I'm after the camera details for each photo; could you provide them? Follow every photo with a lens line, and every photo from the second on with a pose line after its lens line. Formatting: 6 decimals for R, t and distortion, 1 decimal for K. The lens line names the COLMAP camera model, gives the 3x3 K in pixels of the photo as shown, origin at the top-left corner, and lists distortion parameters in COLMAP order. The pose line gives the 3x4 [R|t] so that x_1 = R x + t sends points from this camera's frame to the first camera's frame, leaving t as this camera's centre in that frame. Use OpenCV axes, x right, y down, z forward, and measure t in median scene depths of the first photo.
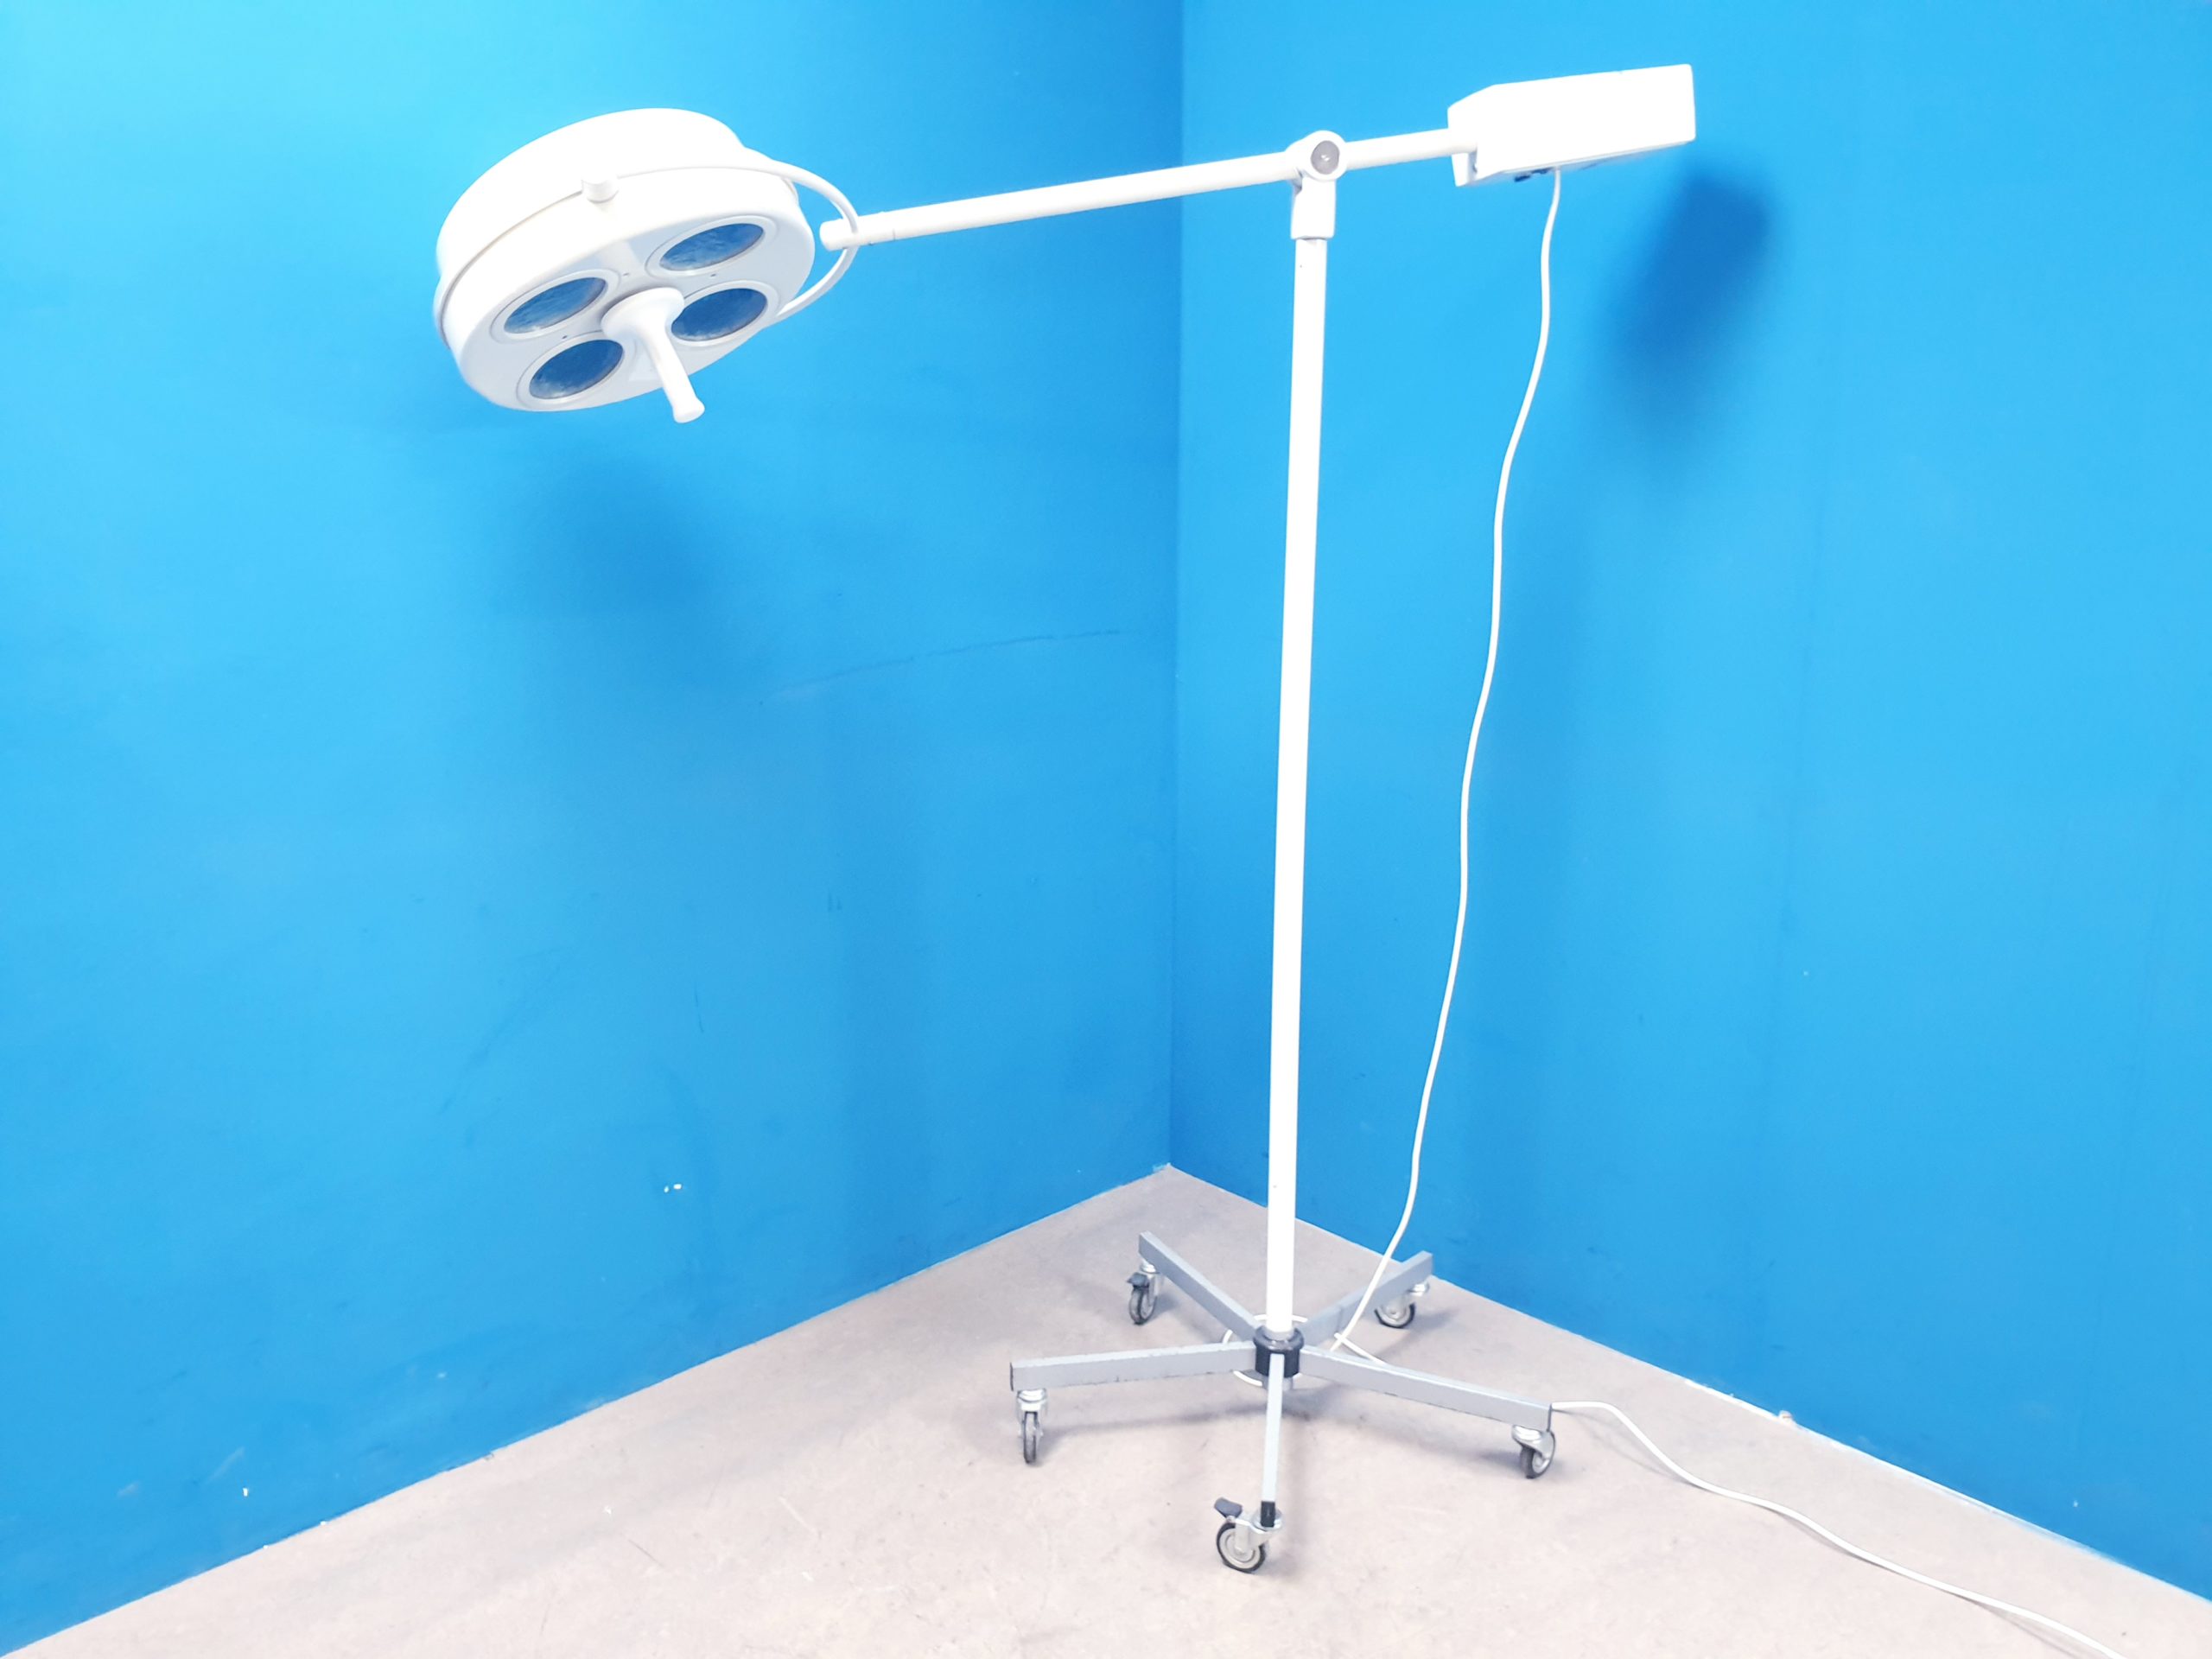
lens RADIAL K [[1780.3, 0, 1103.9], [0, 1780.3, 826.3], [0, 0, 1]] dist [-0.057274, 0.064691]
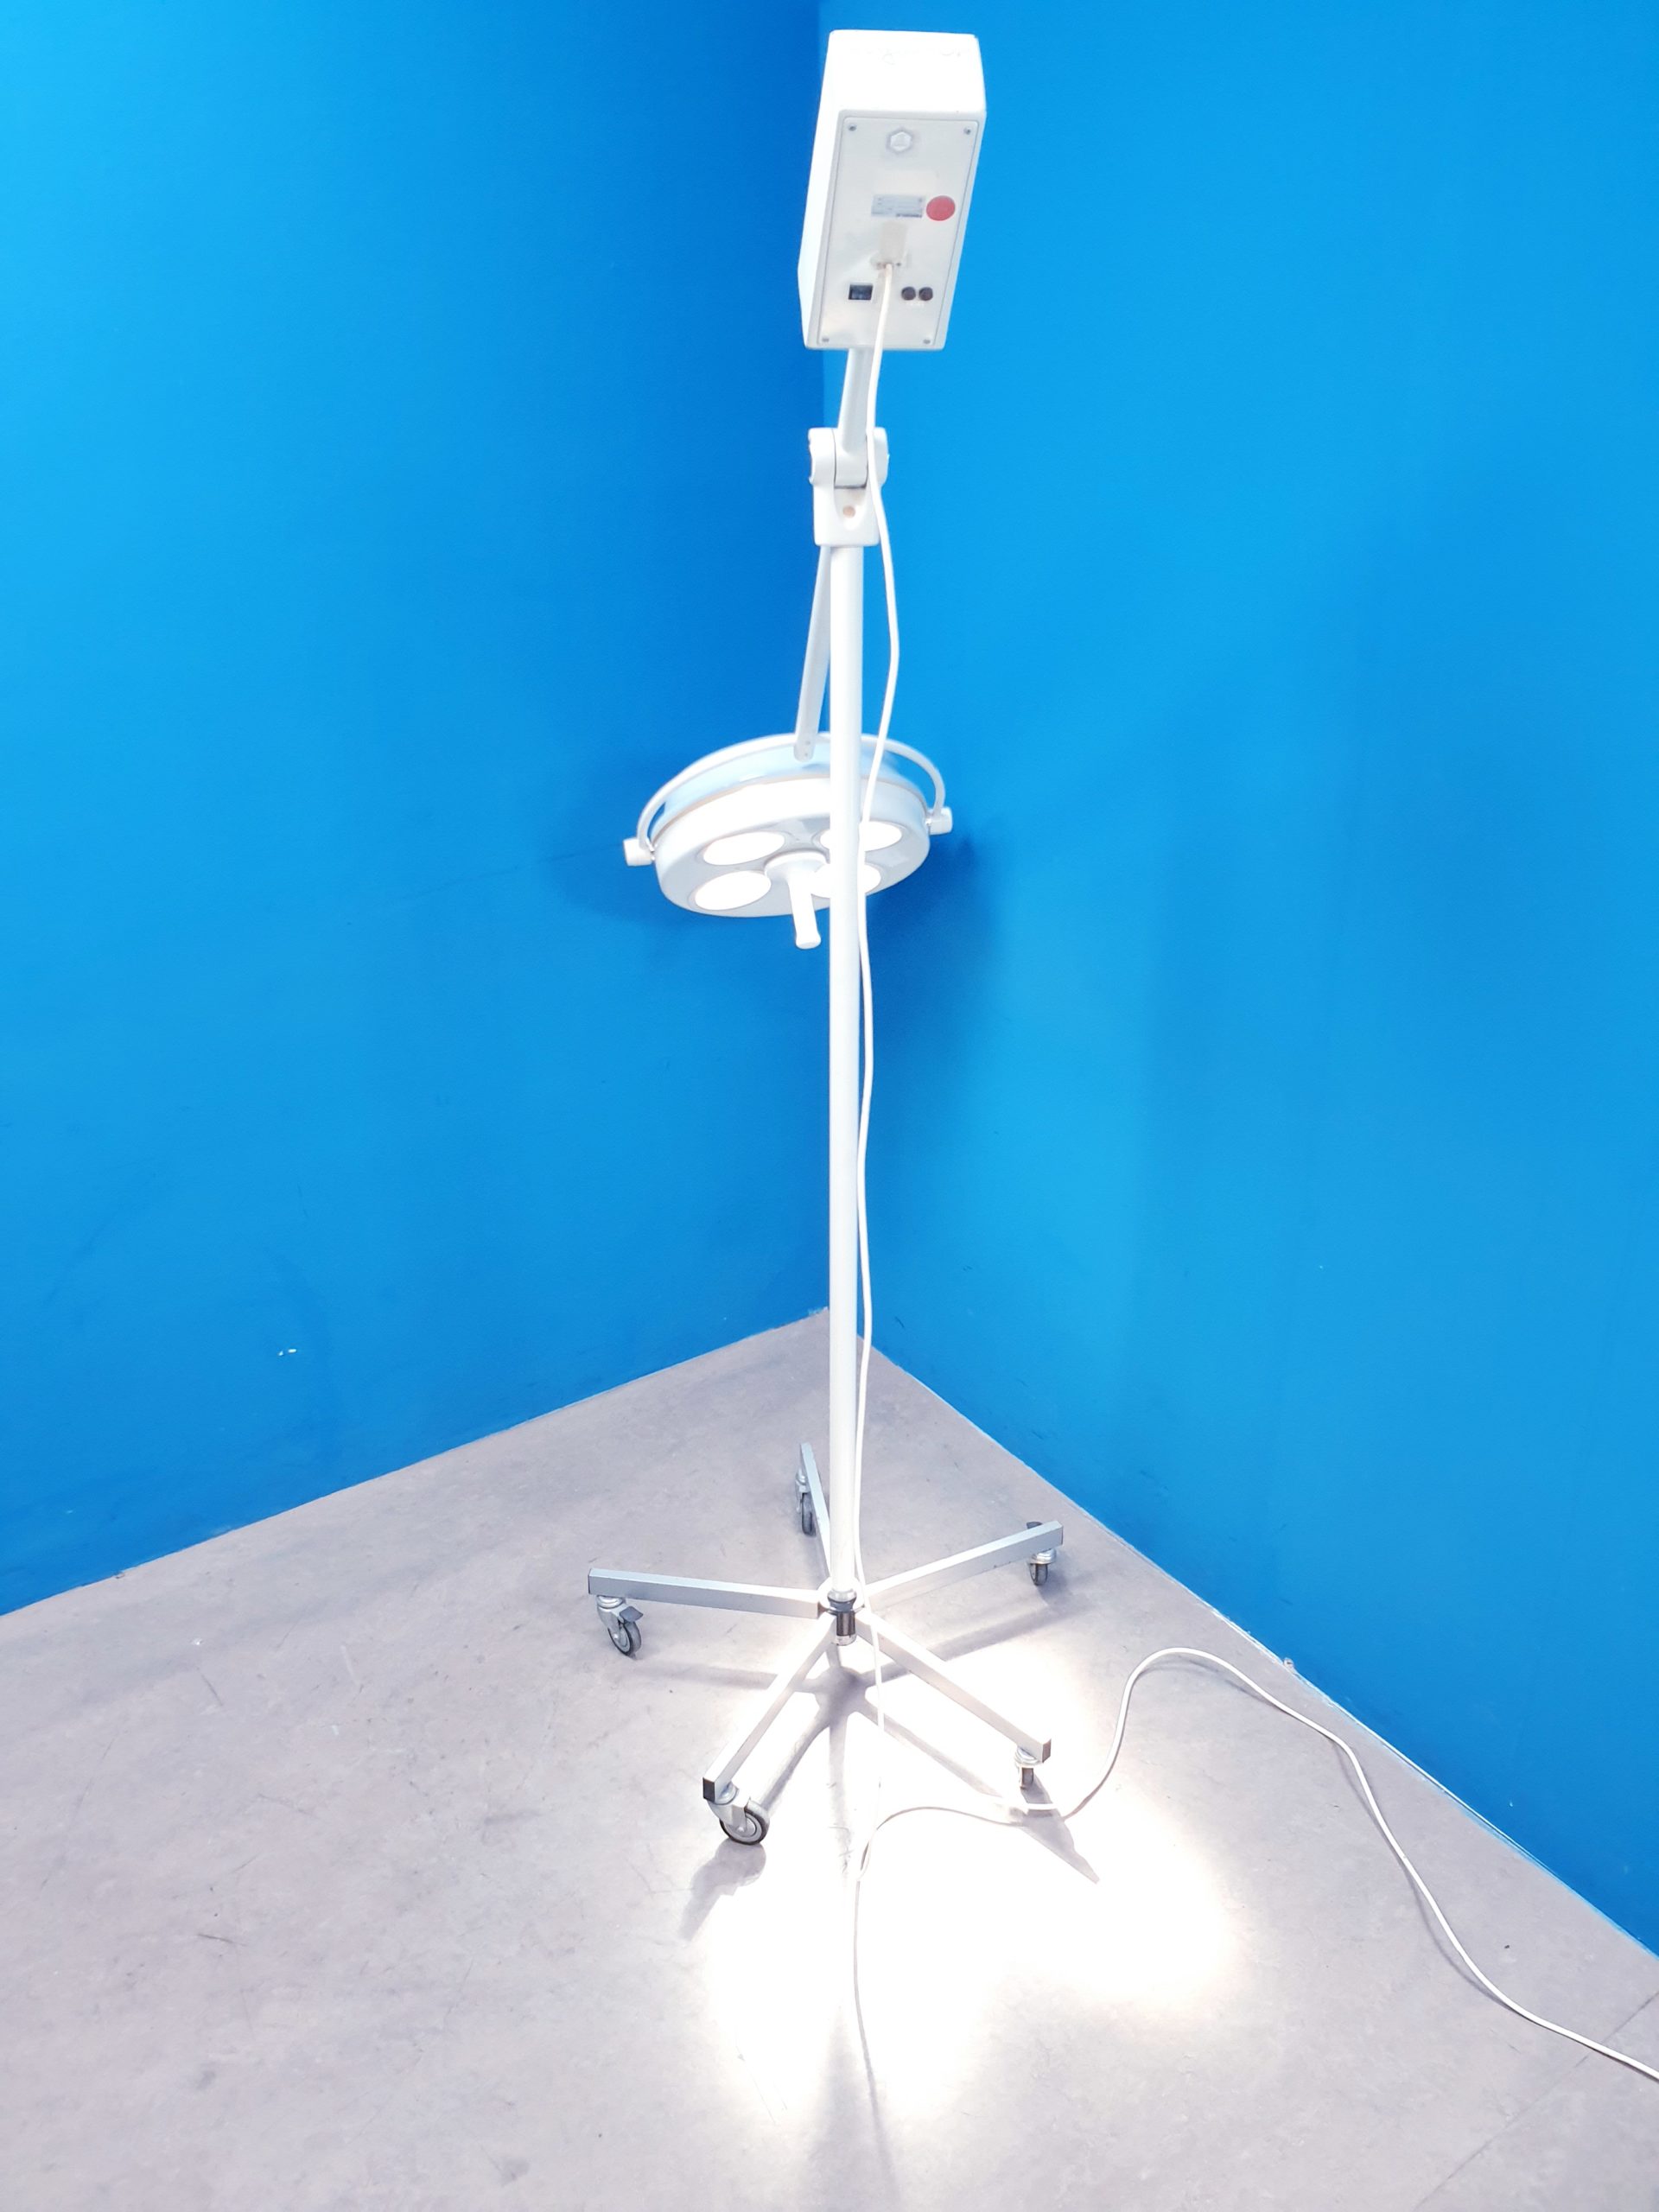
lens RADIAL K [[1780.3, 0, 926.2], [0, 1780.3, 1027.5], [0, 0, 1]] dist [-0.057274, 0.064691]
pose [[0.987758, 0.064156, -0.142192, 0.335839], [-0.037144, 0.982026, 0.185056, -0.243323], [0.151508, -0.177509, 0.972387, 0.024151]]
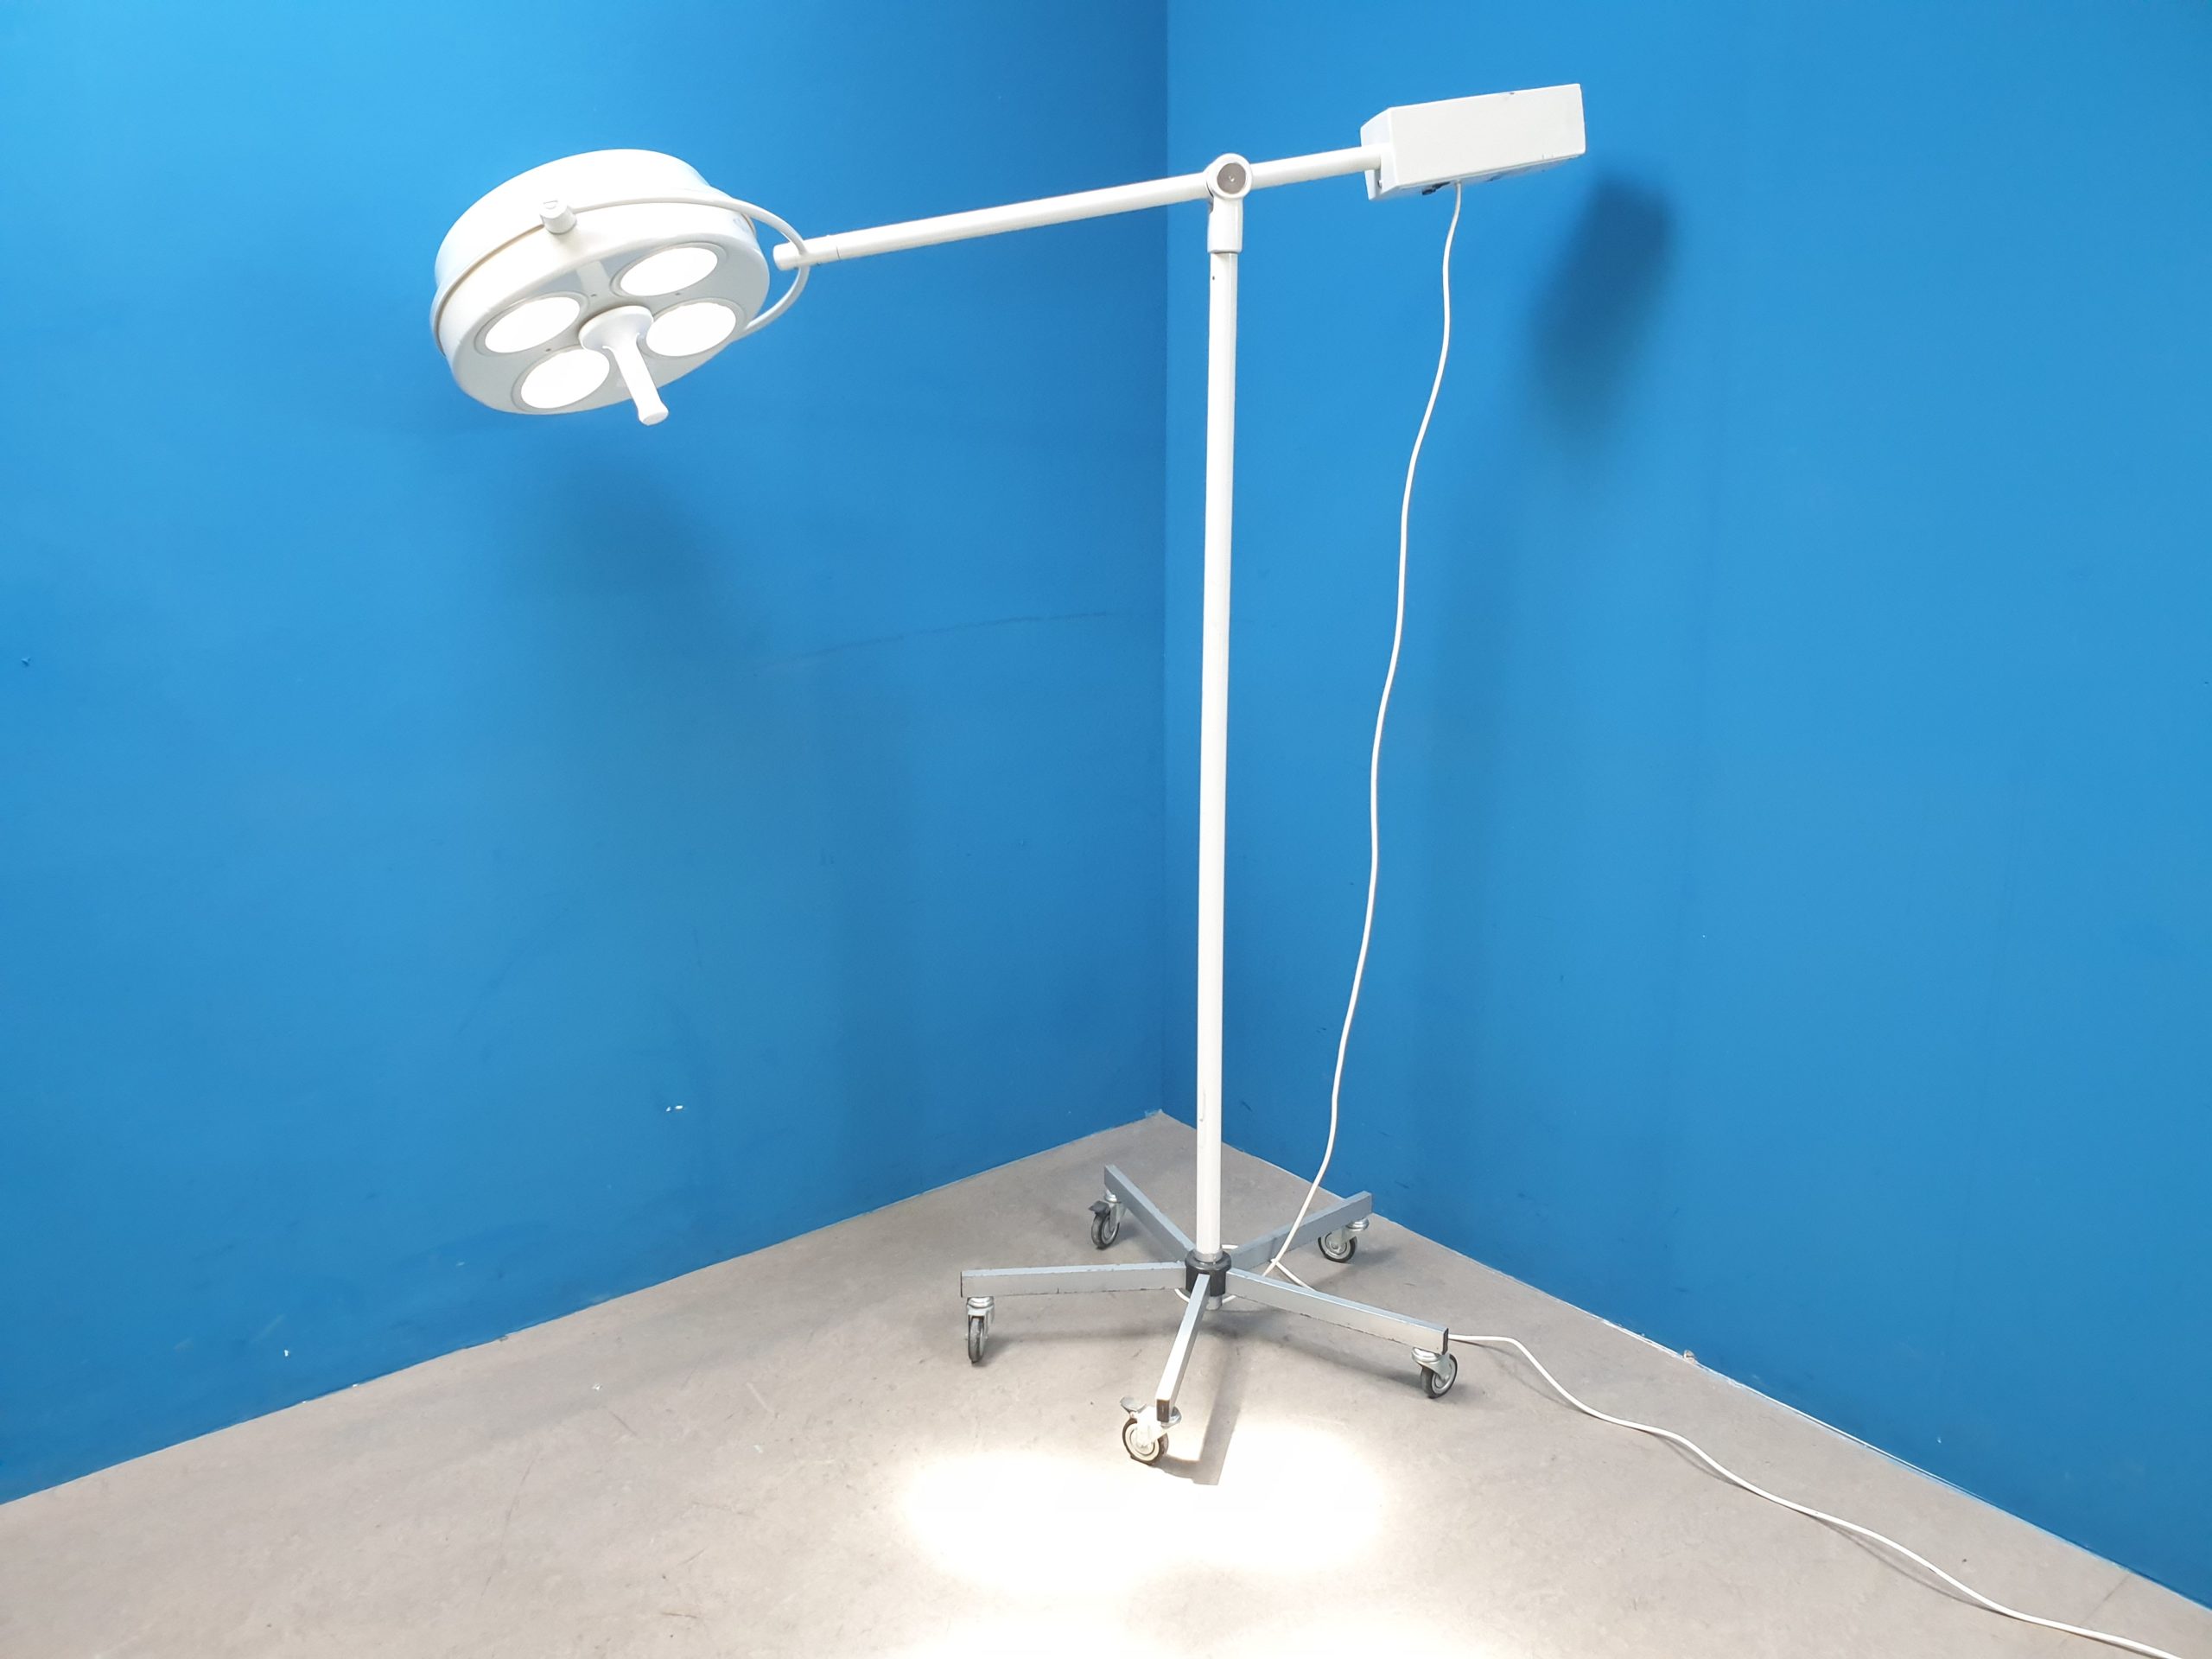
lens RADIAL K [[1780.3, 0, 1132.2], [0, 1780.3, 832.6], [0, 0, 1]] dist [-0.057274, 0.064691]
pose [[0.996085, 0.016085, -0.086931, 0.157029], [-0.014963, 0.999796, 0.013543, 0.012260], [0.087131, -0.012189, 0.996122, -0.096240]]
